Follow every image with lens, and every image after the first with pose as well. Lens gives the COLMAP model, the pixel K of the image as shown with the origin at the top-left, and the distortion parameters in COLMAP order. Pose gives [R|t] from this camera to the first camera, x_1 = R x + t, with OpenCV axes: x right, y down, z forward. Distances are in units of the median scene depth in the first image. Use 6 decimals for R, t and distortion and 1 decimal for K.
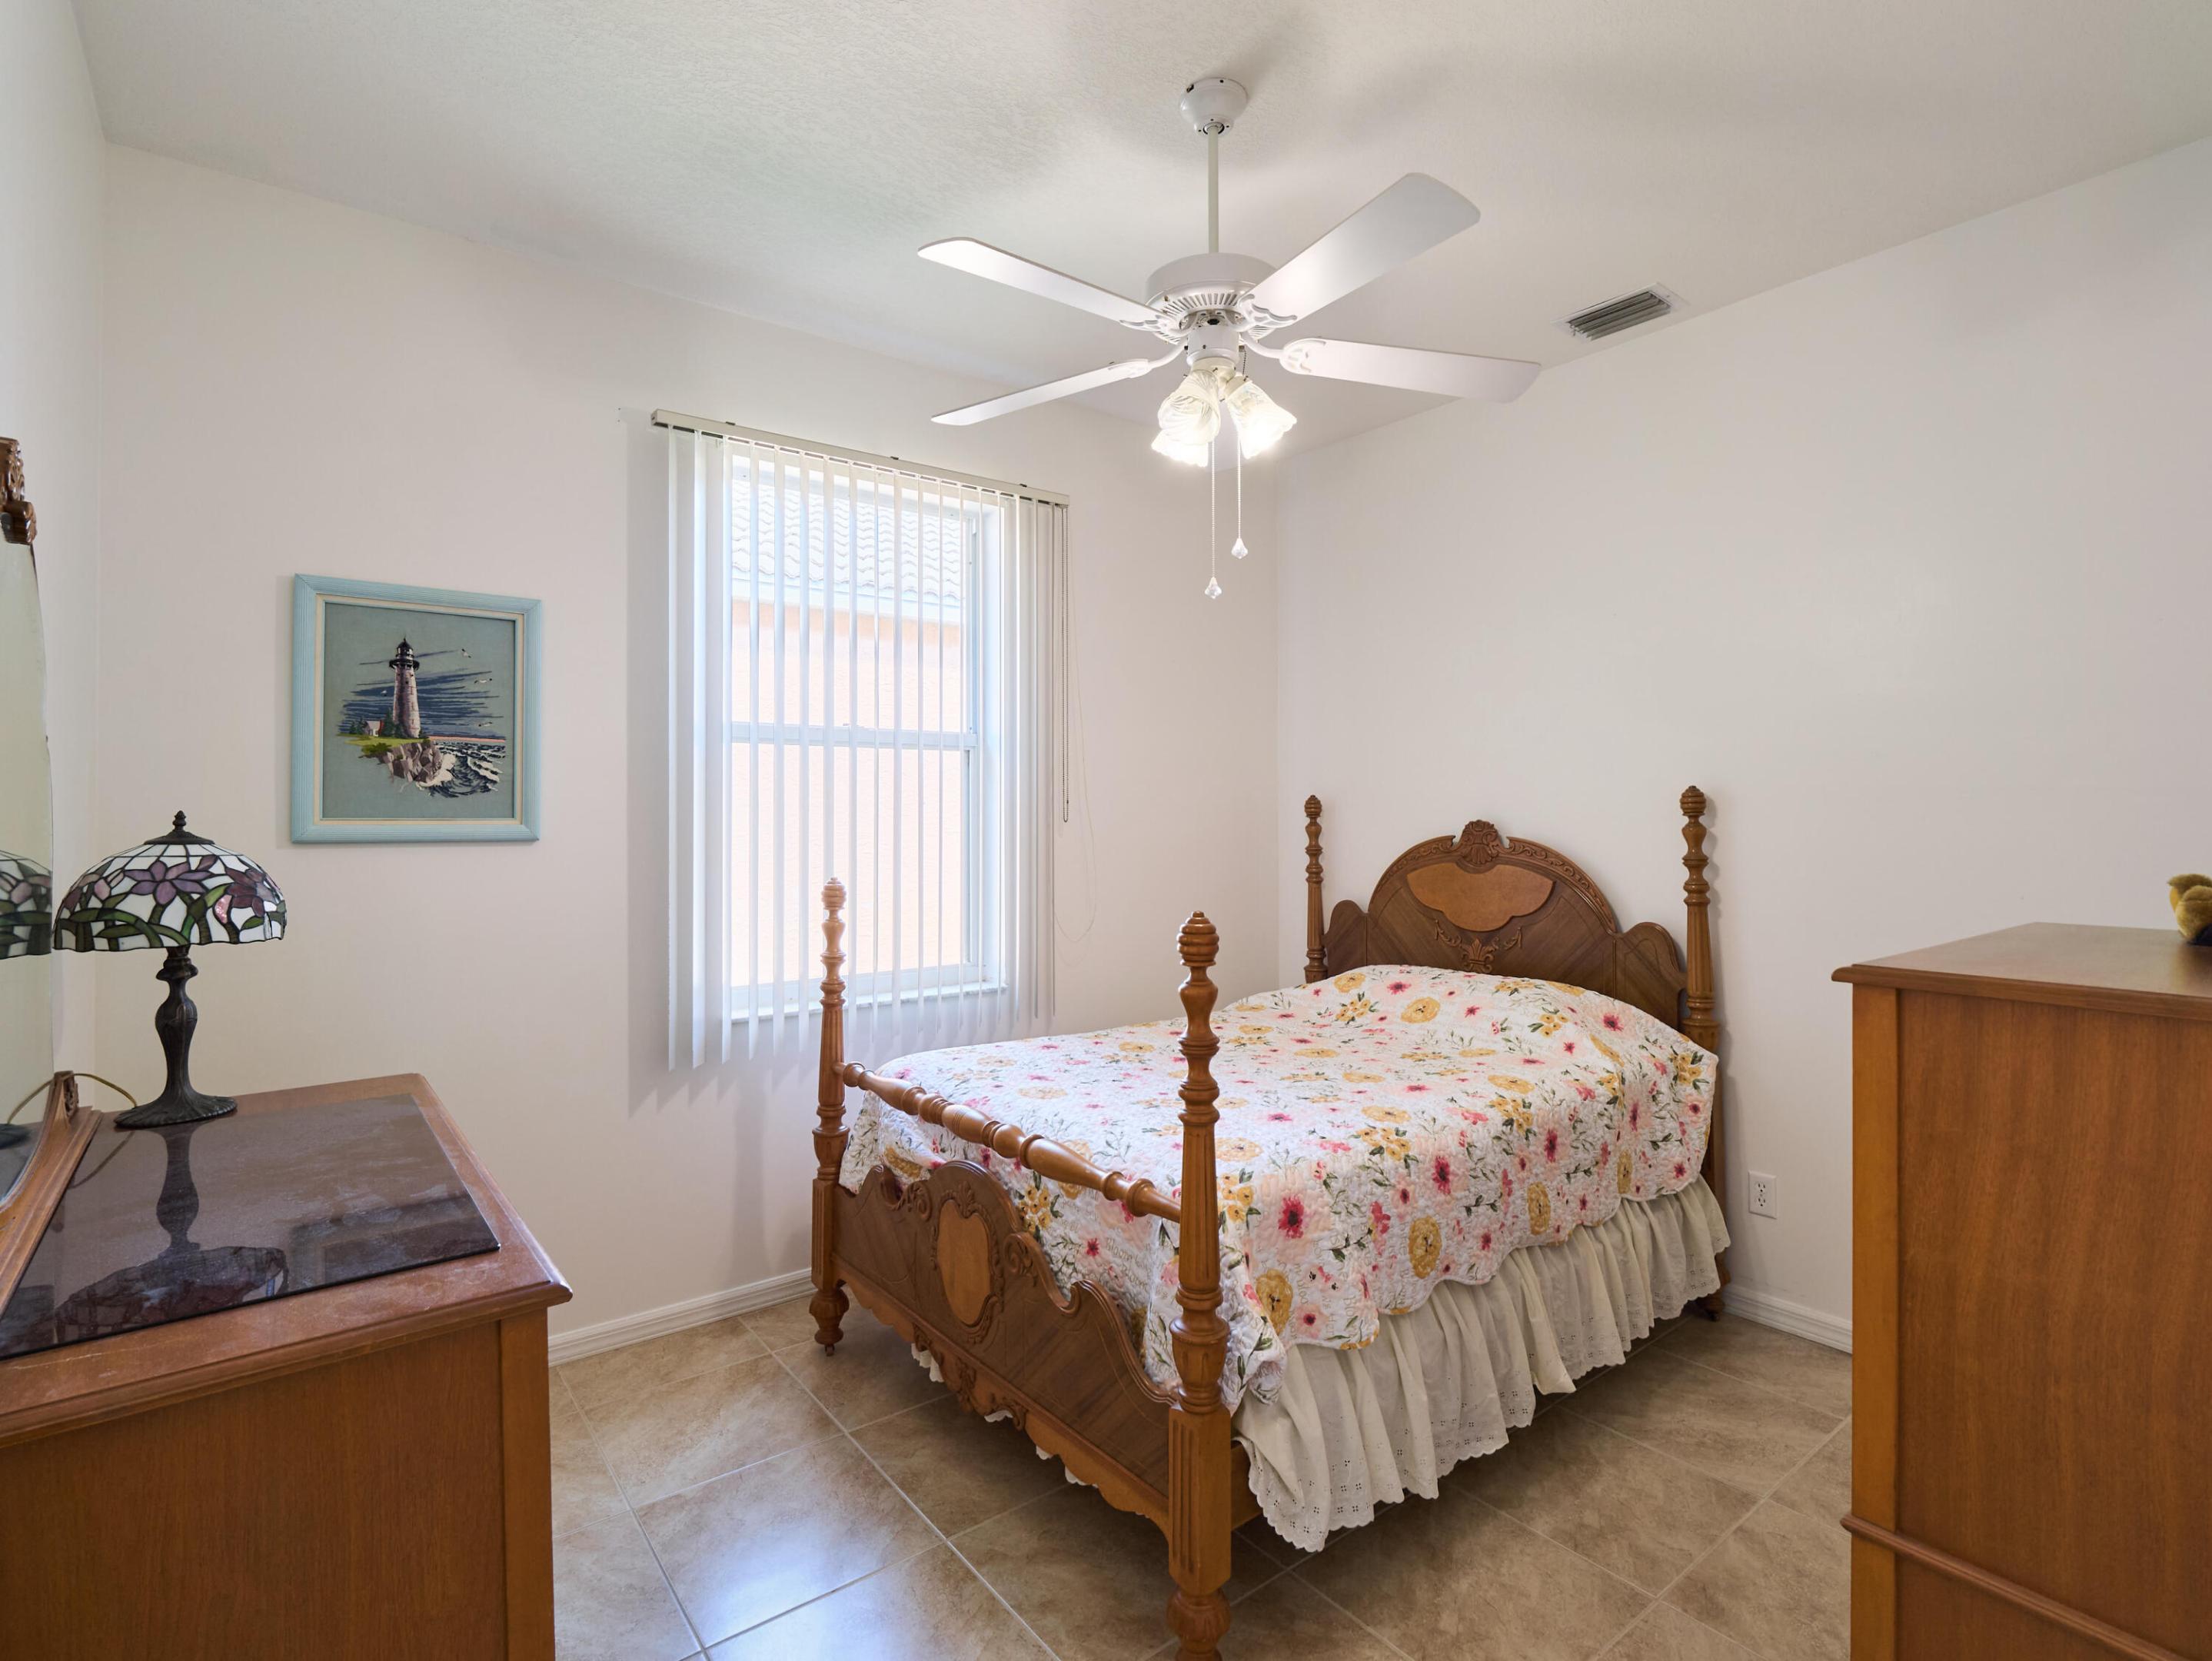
lens RADIAL K [[1102.5, 0, 1096.9], [0, 1102.5, 810.0], [0, 0, 1]] dist [0.002102, -0.000312]
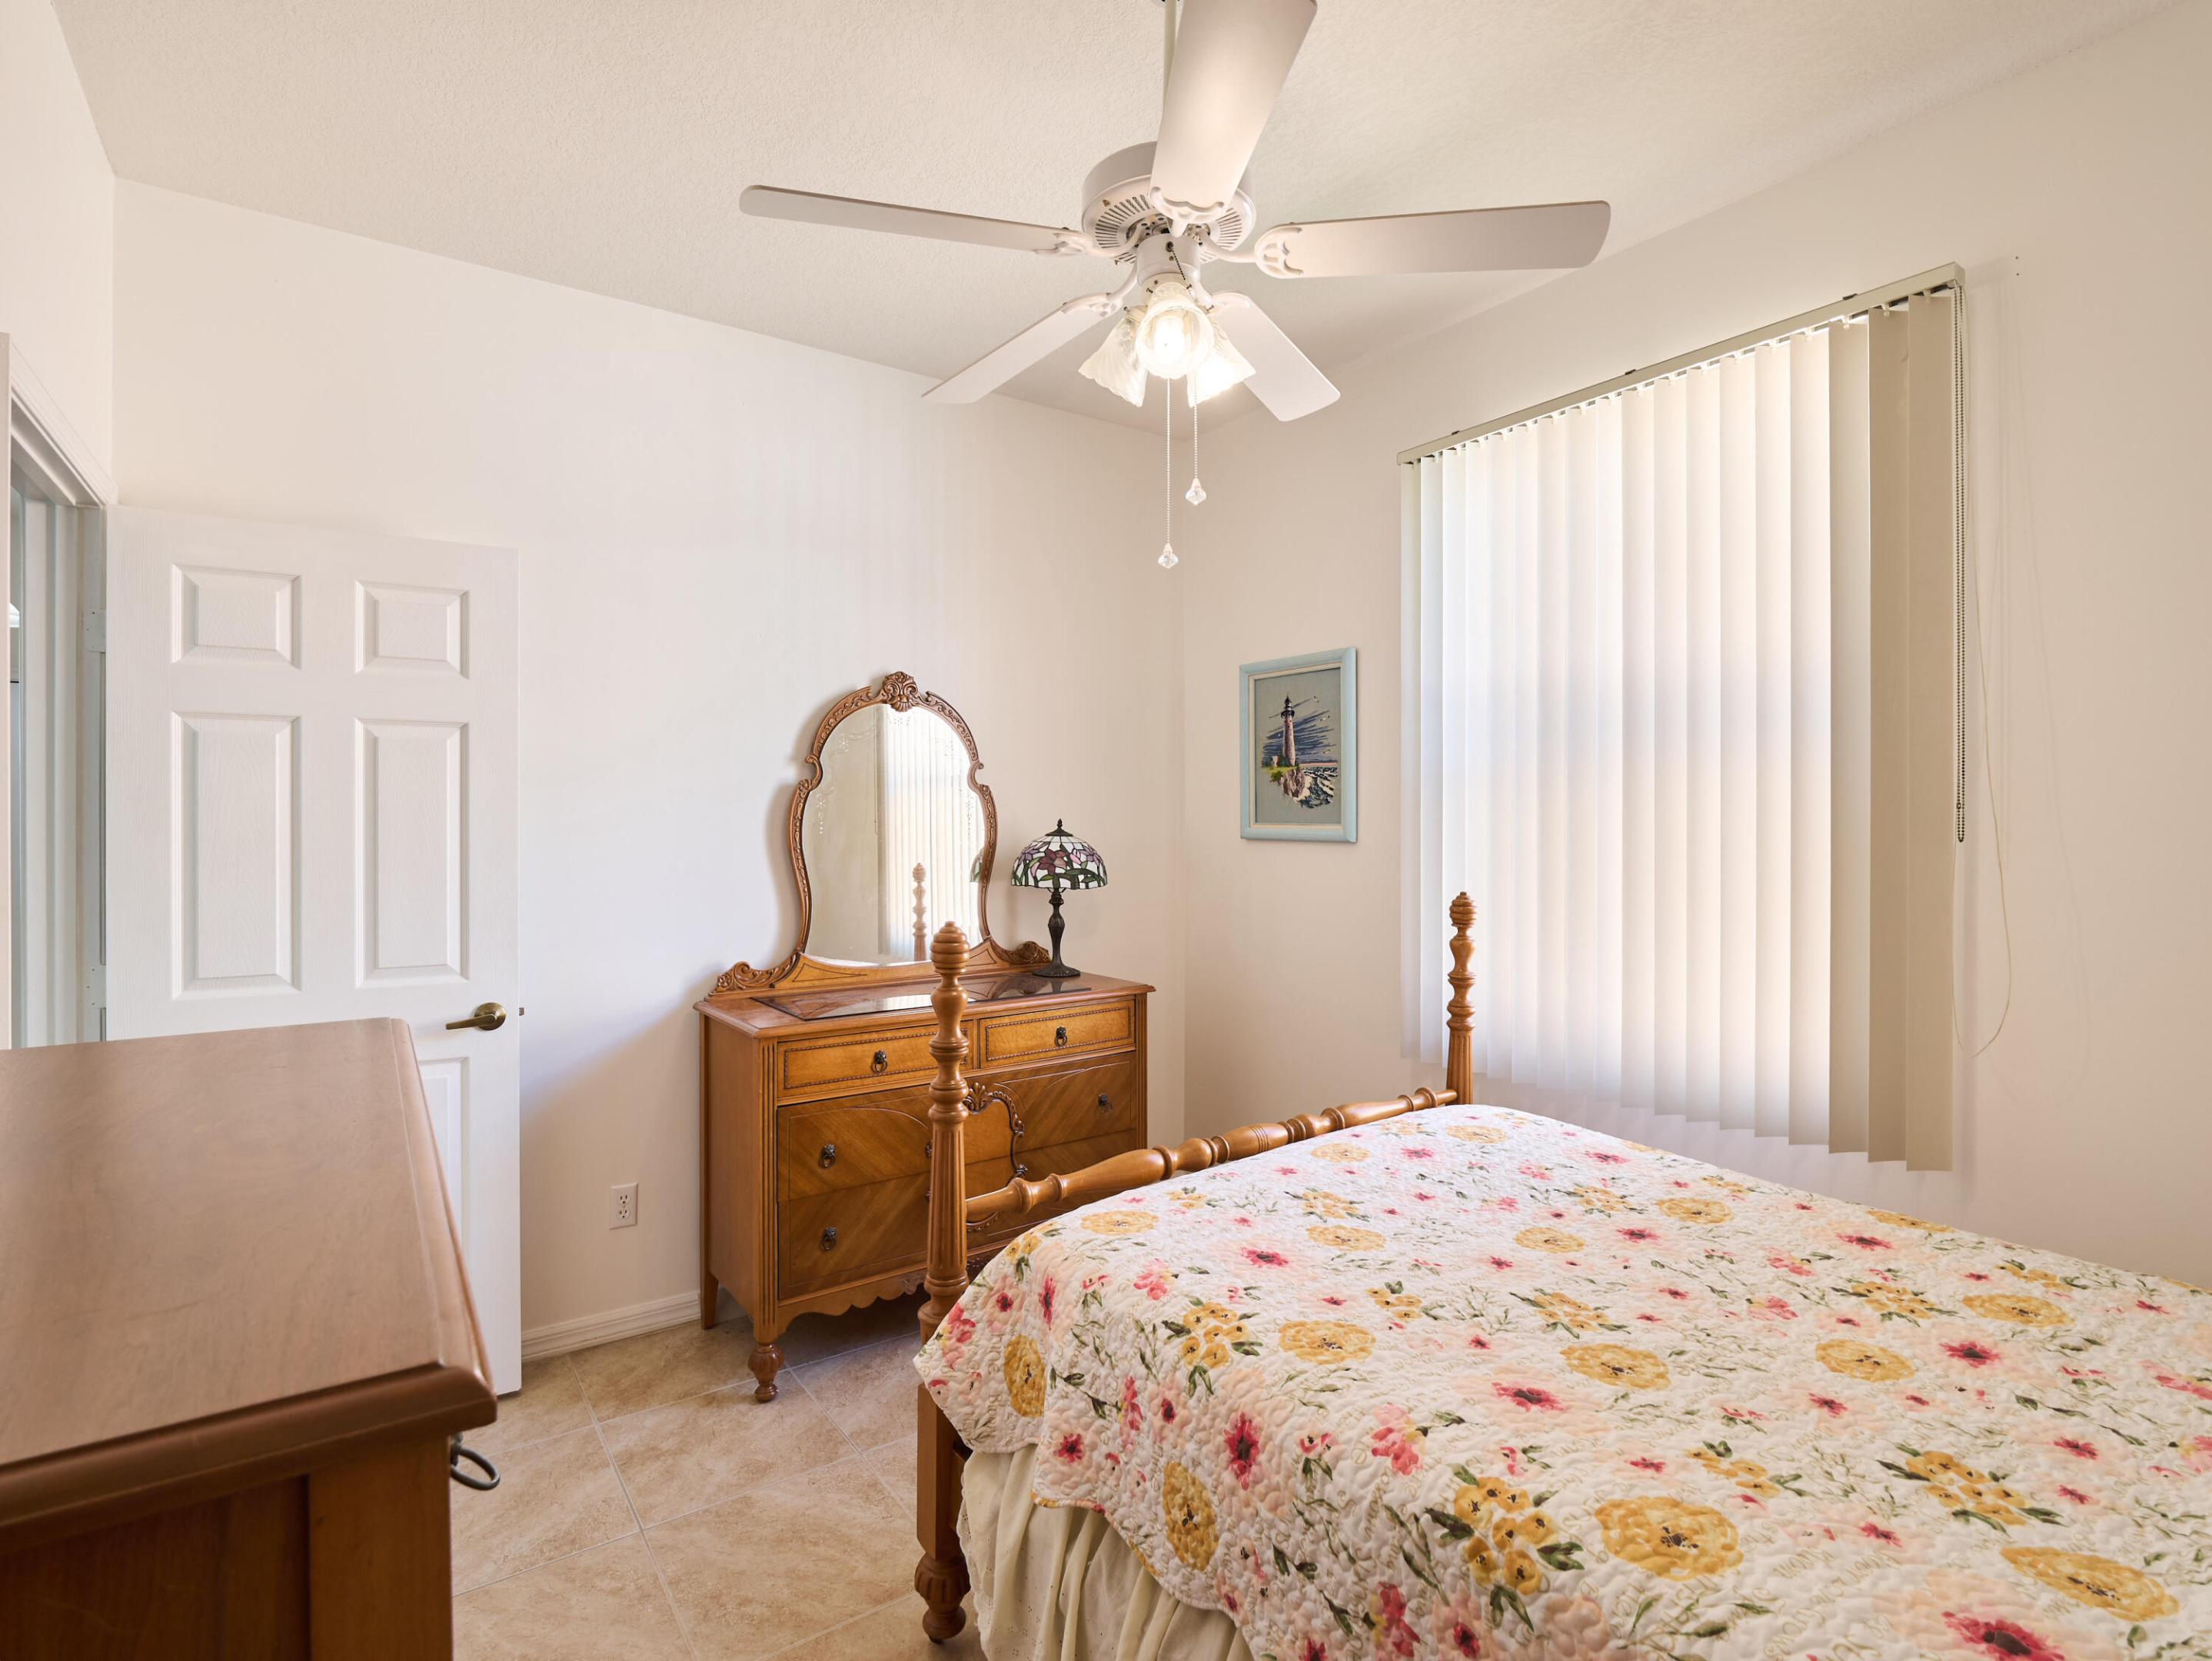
lens RADIAL K [[1102.5, 0, 1099.0], [0, 1102.5, 830.7], [0, 0, 1]] dist [0.002102, -0.000312]
pose [[-0.053914, 0.018338, -0.998377, 0.796859], [0.003143, 0.999830, 0.018195, -0.009828], [0.998541, -0.002157, -0.053963, 0.845815]]
